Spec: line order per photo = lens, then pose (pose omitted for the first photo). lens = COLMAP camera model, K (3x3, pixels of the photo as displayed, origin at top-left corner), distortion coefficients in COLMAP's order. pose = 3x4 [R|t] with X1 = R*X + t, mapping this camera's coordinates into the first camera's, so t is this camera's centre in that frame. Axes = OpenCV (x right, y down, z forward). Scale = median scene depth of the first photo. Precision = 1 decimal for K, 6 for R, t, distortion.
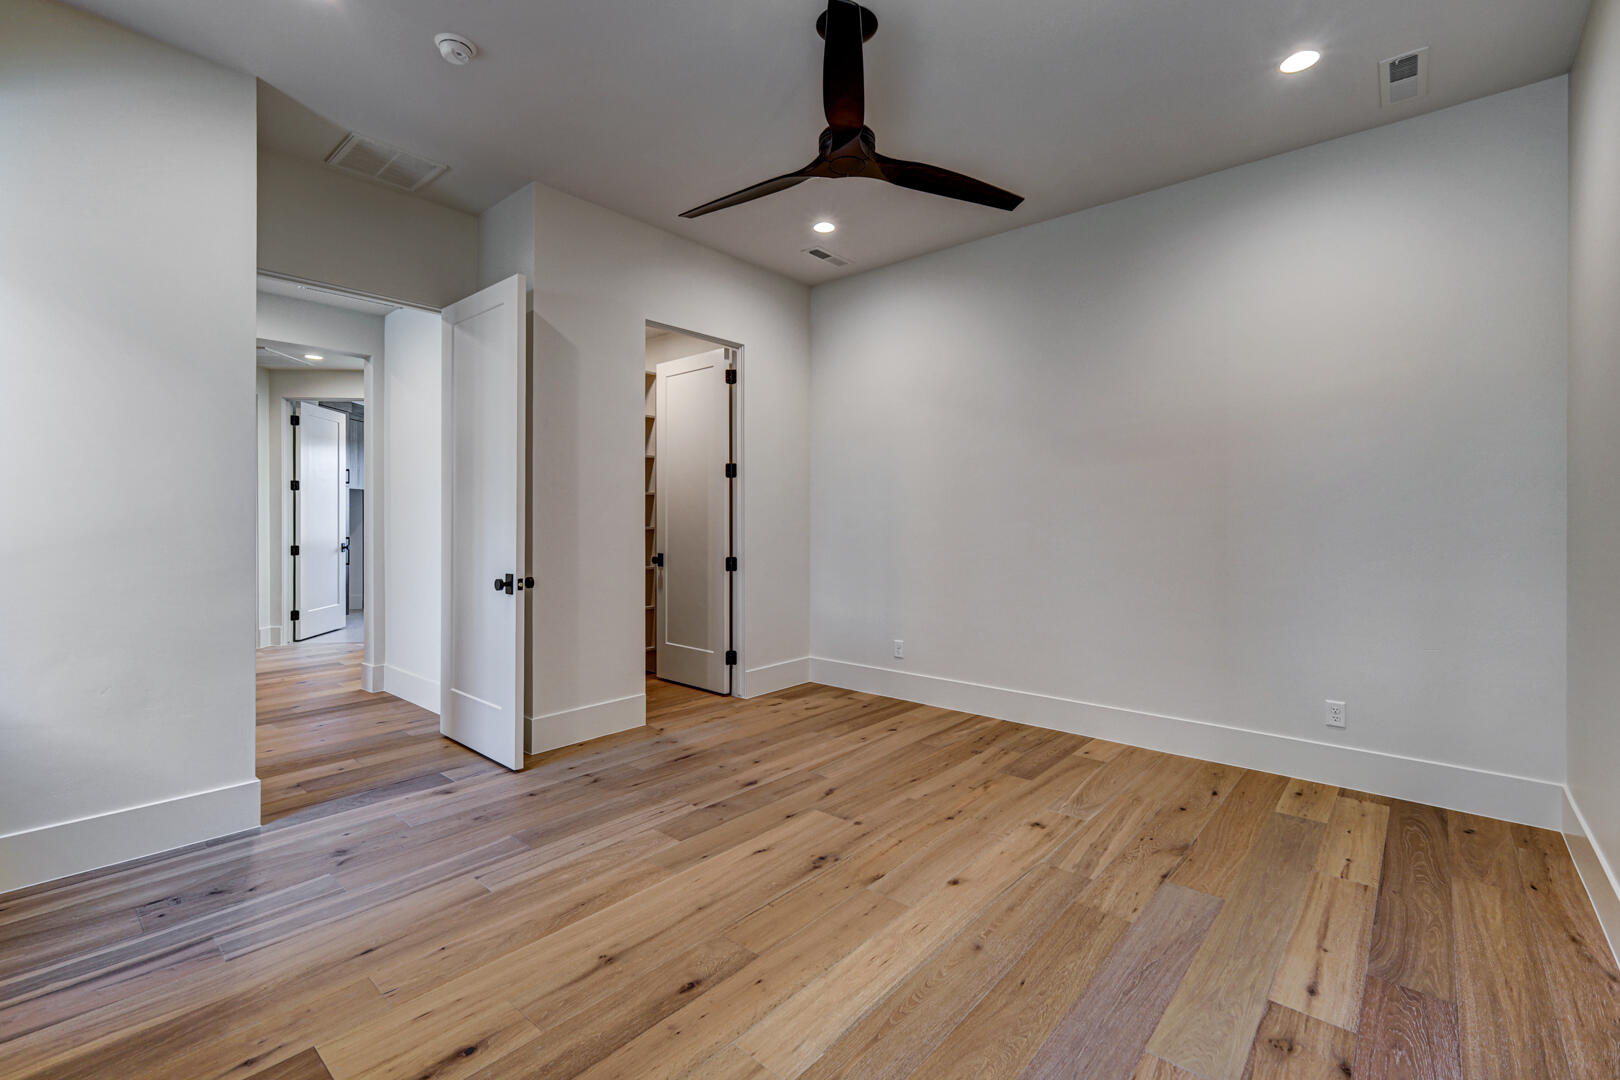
lens RADIAL K [[709.2, 0, 810.1], [0, 709.2, 522.5], [0, 0, 1]] dist [0.003435, 0.000431]
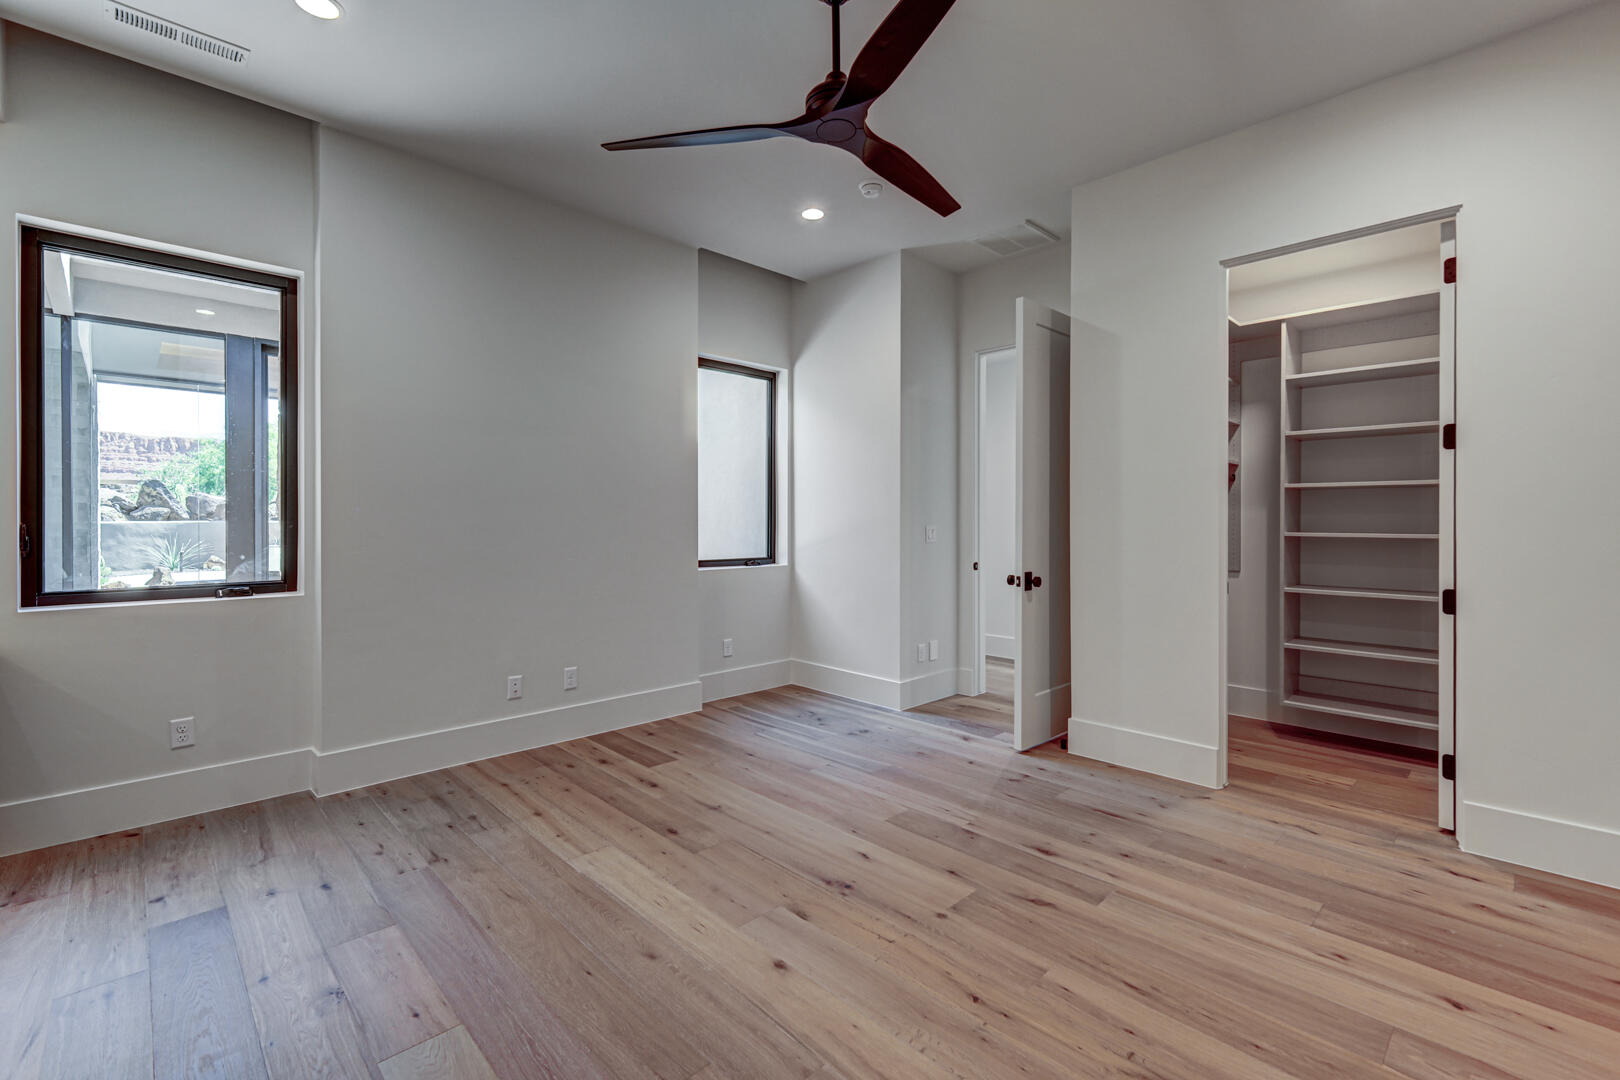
lens RADIAL K [[709.2, 0, 810.1], [0, 709.2, 522.5], [0, 0, 1]] dist [0.003435, 0.000431]
pose [[-0.086911, 0.001271, -0.996215, 0.881950], [-0.005646, 0.999983, 0.001768, -0.006107], [0.996200, 0.005778, -0.086902, 0.955878]]
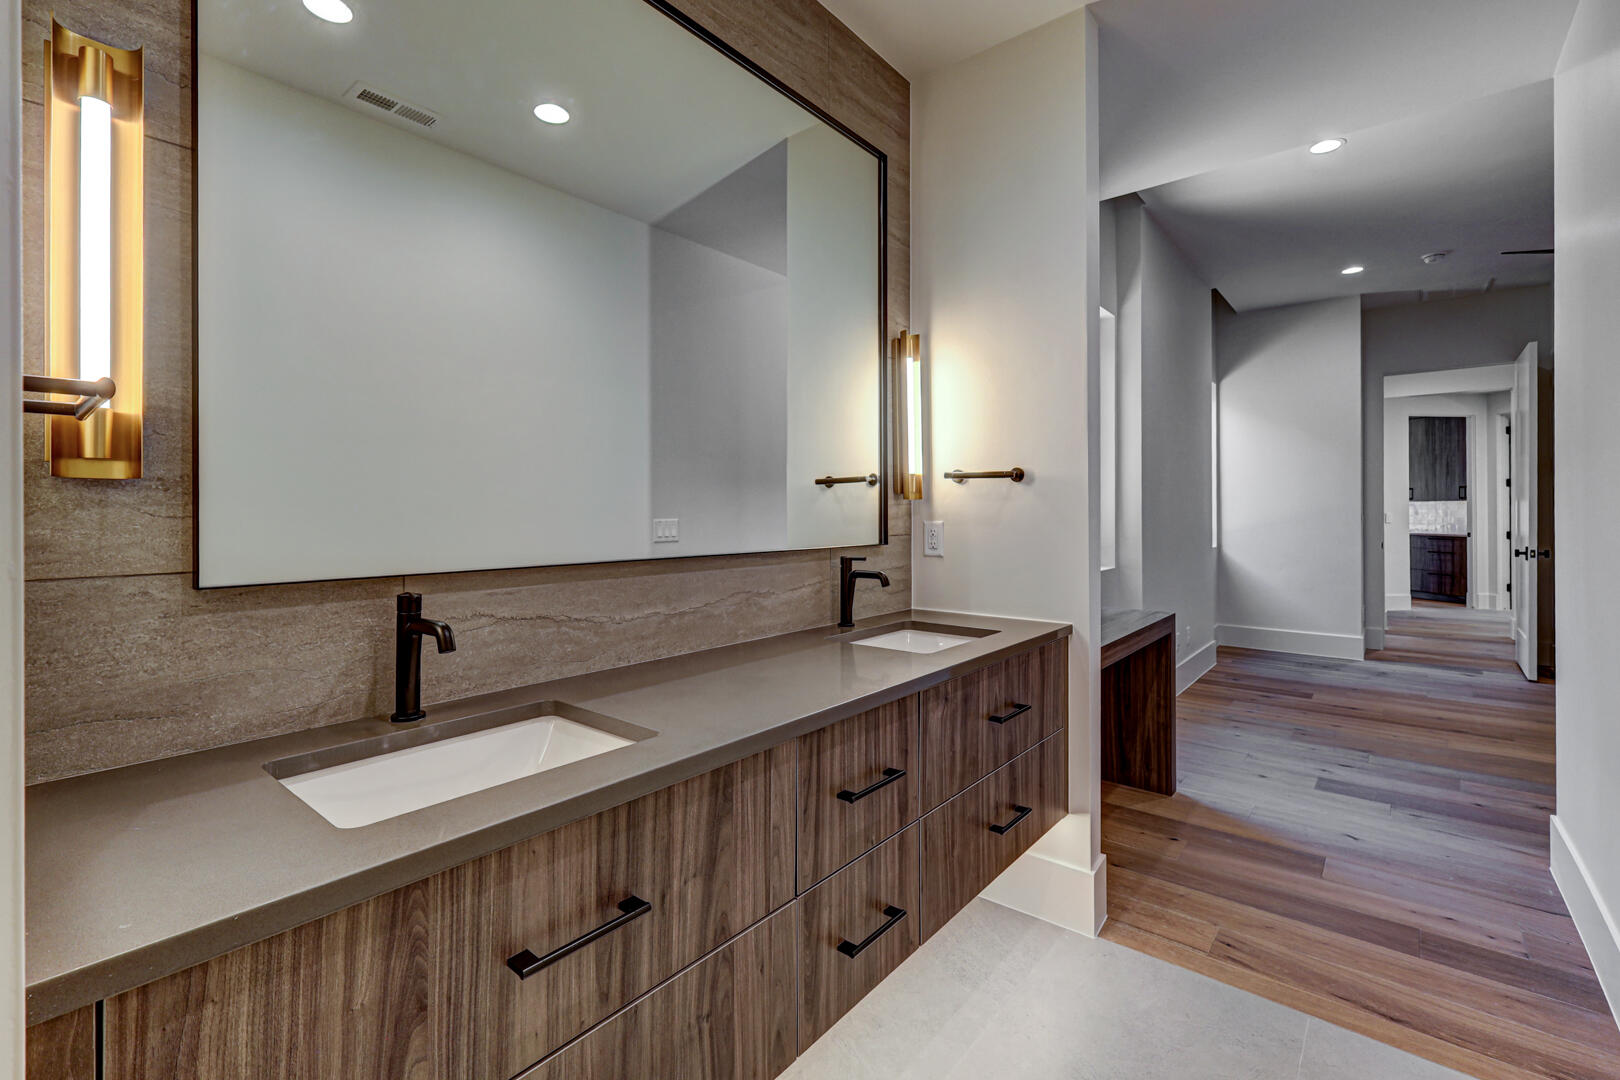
lens RADIAL K [[709.2, 0, 810.1], [0, 709.2, 522.5], [0, 0, 1]] dist [0.003435, 0.000431]
pose [[0.021770, 0.009408, -0.999719, 1.272584], [0.003196, 0.999950, 0.009480, 0.005645], [0.999758, -0.003401, 0.021739, -0.642558]]
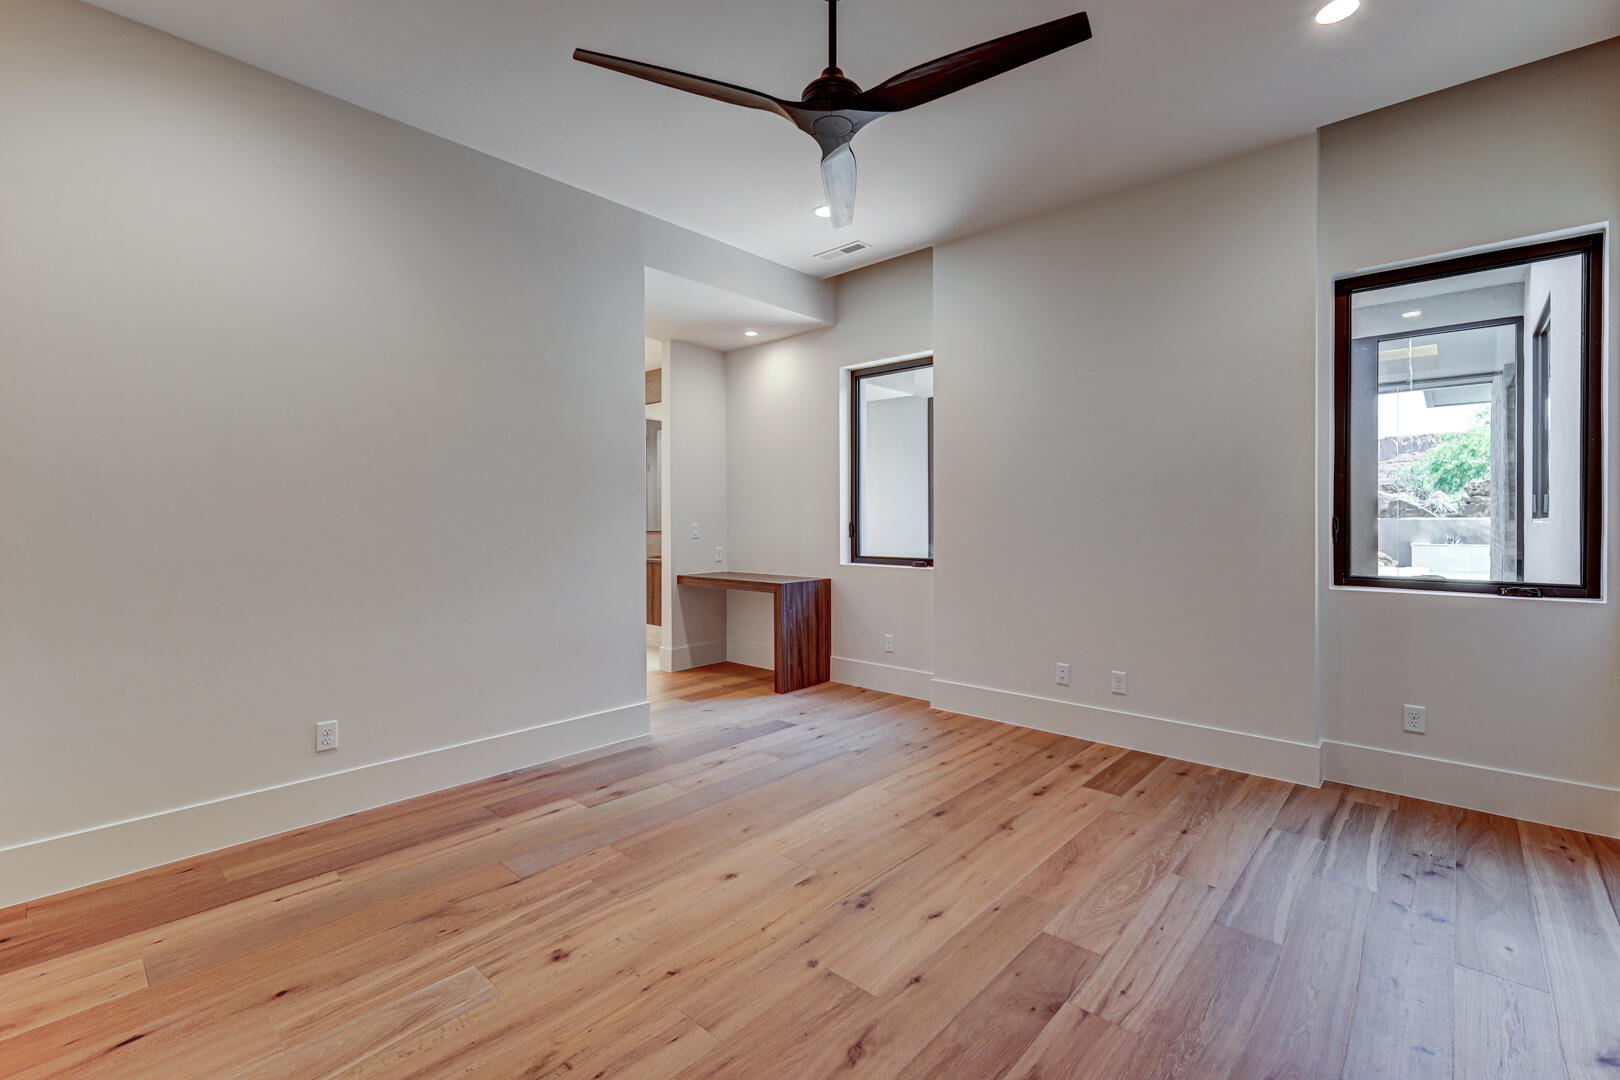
lens RADIAL K [[709.2, 0, 810.1], [0, 709.2, 522.5], [0, 0, 1]] dist [0.003435, 0.000431]
pose [[-0.999684, 0.001406, 0.025099, 0.053591], [0.001679, 0.999939, 0.010882, -0.013150], [-0.025082, 0.010921, -0.999626, 1.747507]]
